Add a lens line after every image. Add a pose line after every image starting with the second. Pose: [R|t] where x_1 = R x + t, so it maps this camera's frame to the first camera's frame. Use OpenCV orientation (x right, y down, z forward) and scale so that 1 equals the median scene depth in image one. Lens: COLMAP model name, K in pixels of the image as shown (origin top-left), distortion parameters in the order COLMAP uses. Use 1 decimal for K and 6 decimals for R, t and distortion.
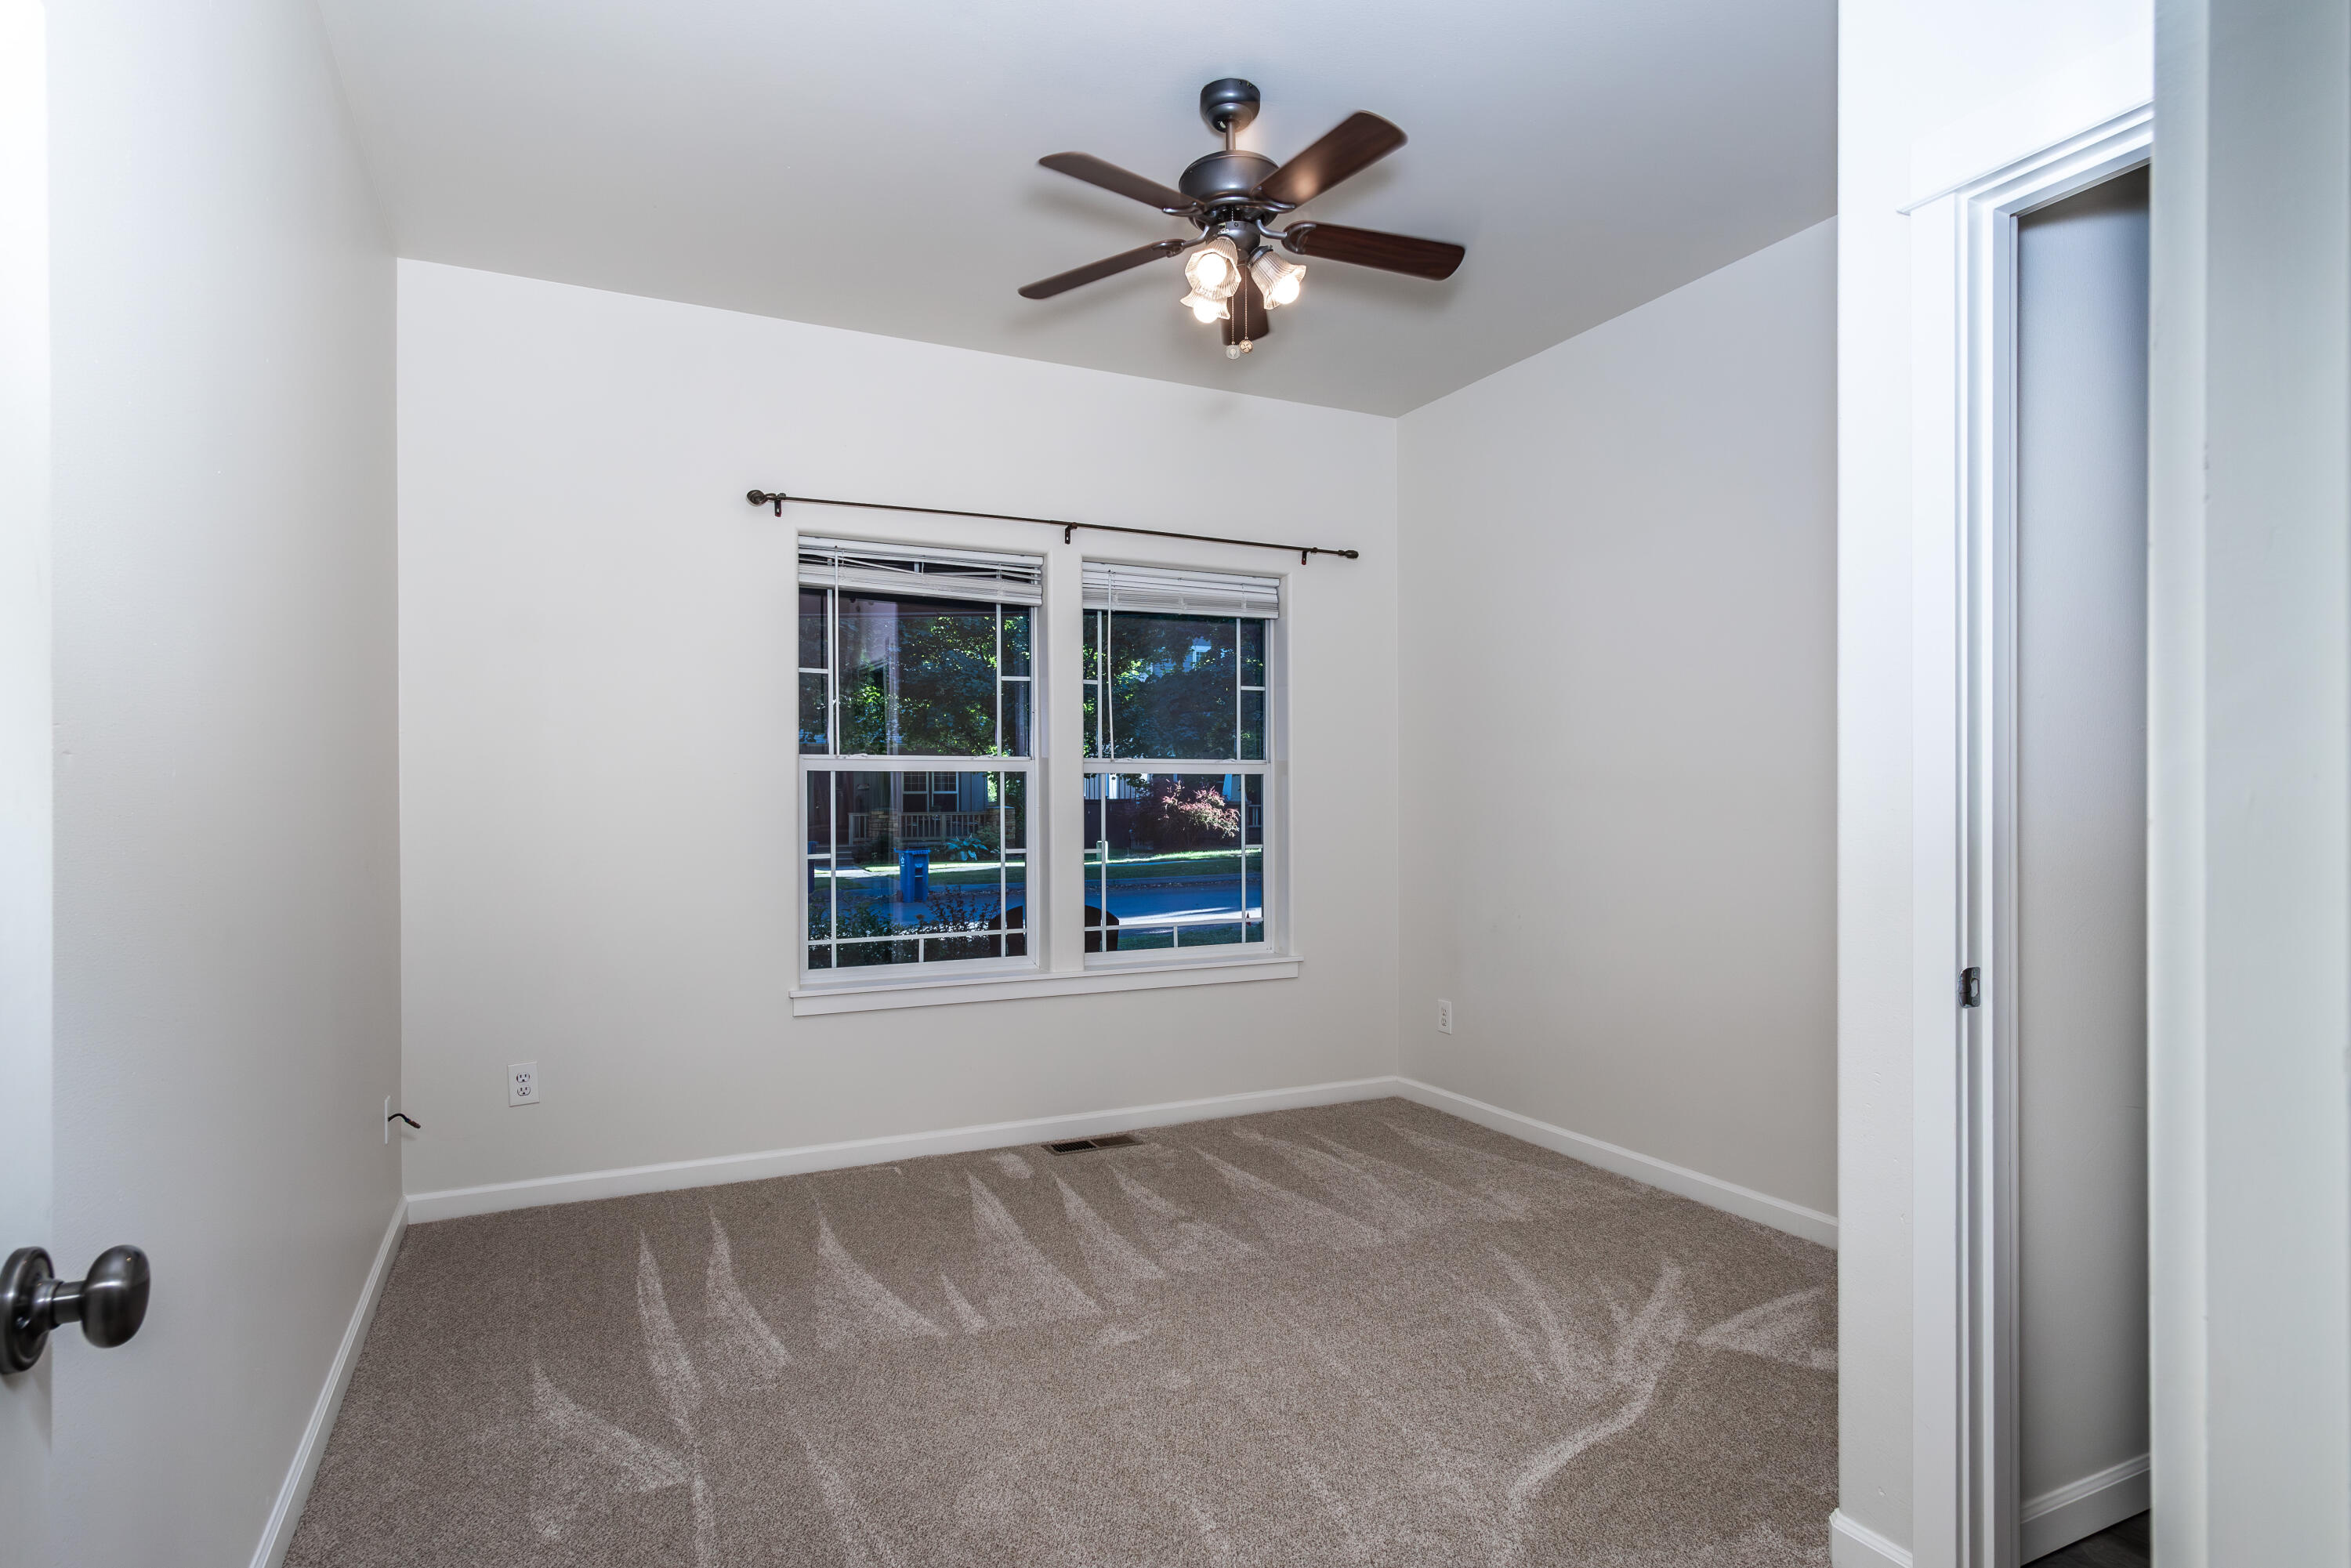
lens RADIAL K [[1267.8, 0, 1181.7], [0, 1267.8, 796.2], [0, 0, 1]] dist [0.004275, 0.001036]
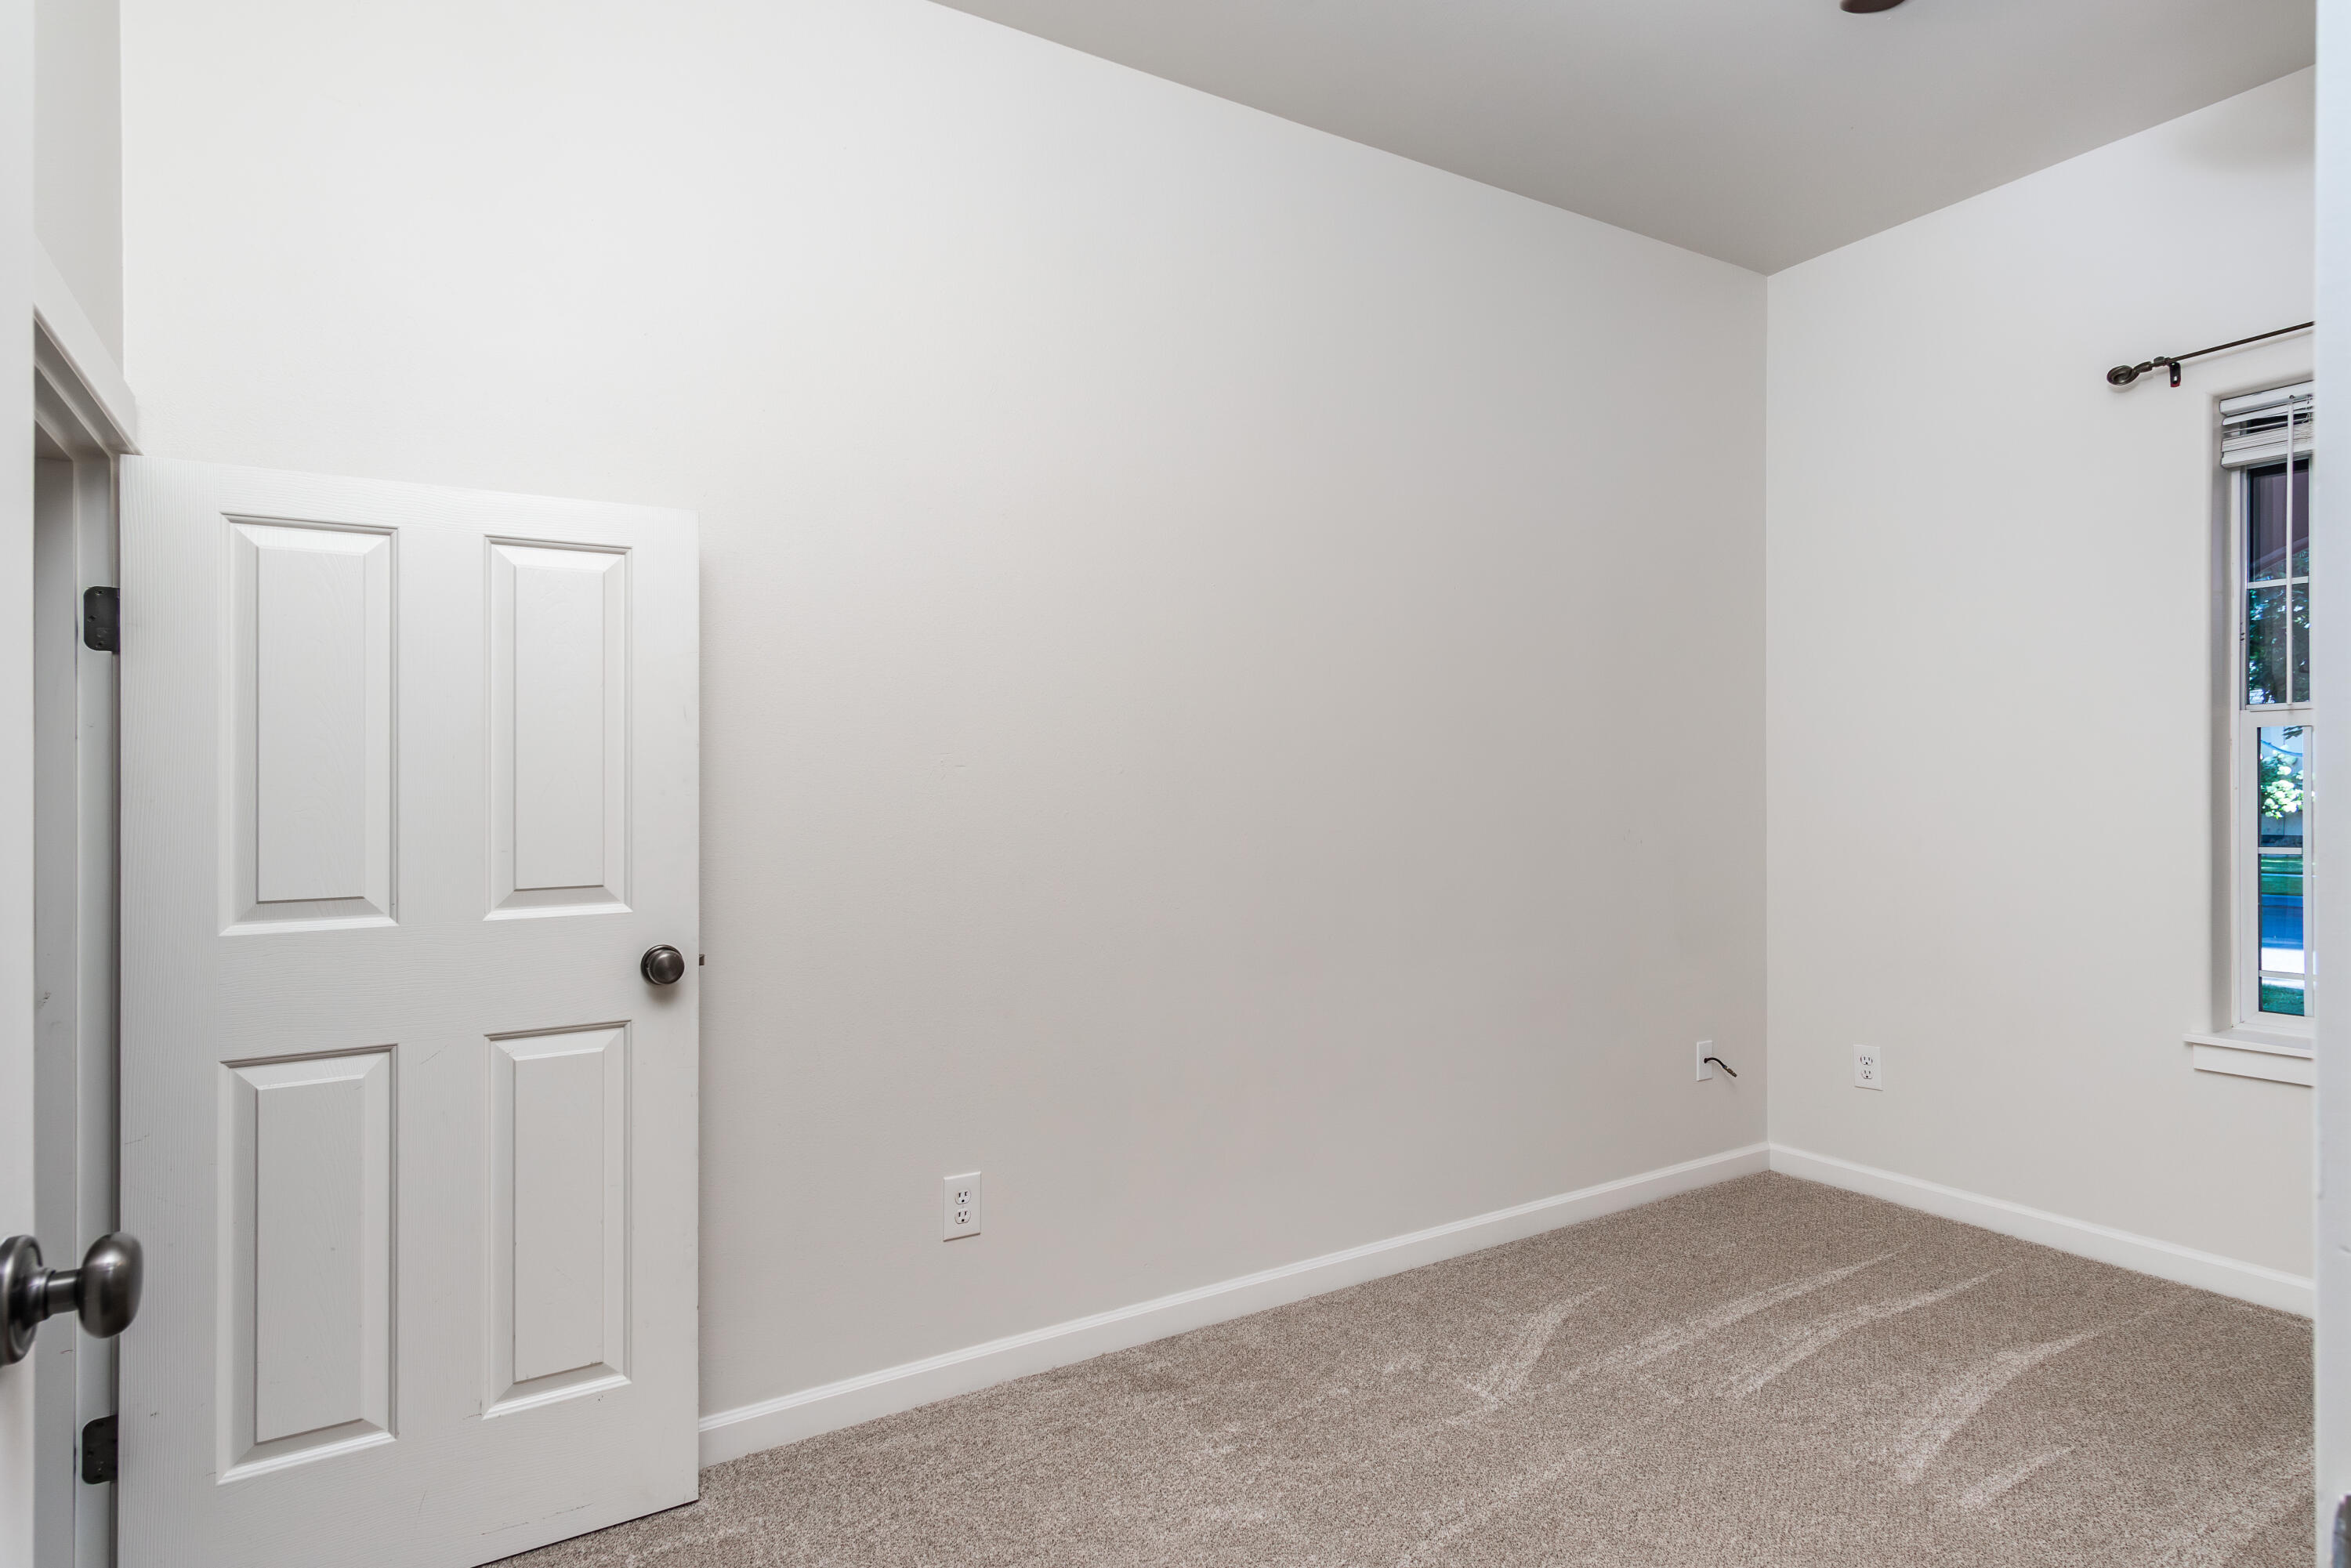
lens RADIAL K [[1267.8, 0, 1181.7], [0, 1267.8, 796.2], [0, 0, 1]] dist [0.004275, 0.001036]
pose [[0.101449, 0.008612, -0.994803, 0.439013], [0.006367, 0.999936, 0.009305, 0.007930], [0.994820, -0.007278, 0.101388, 0.427068]]
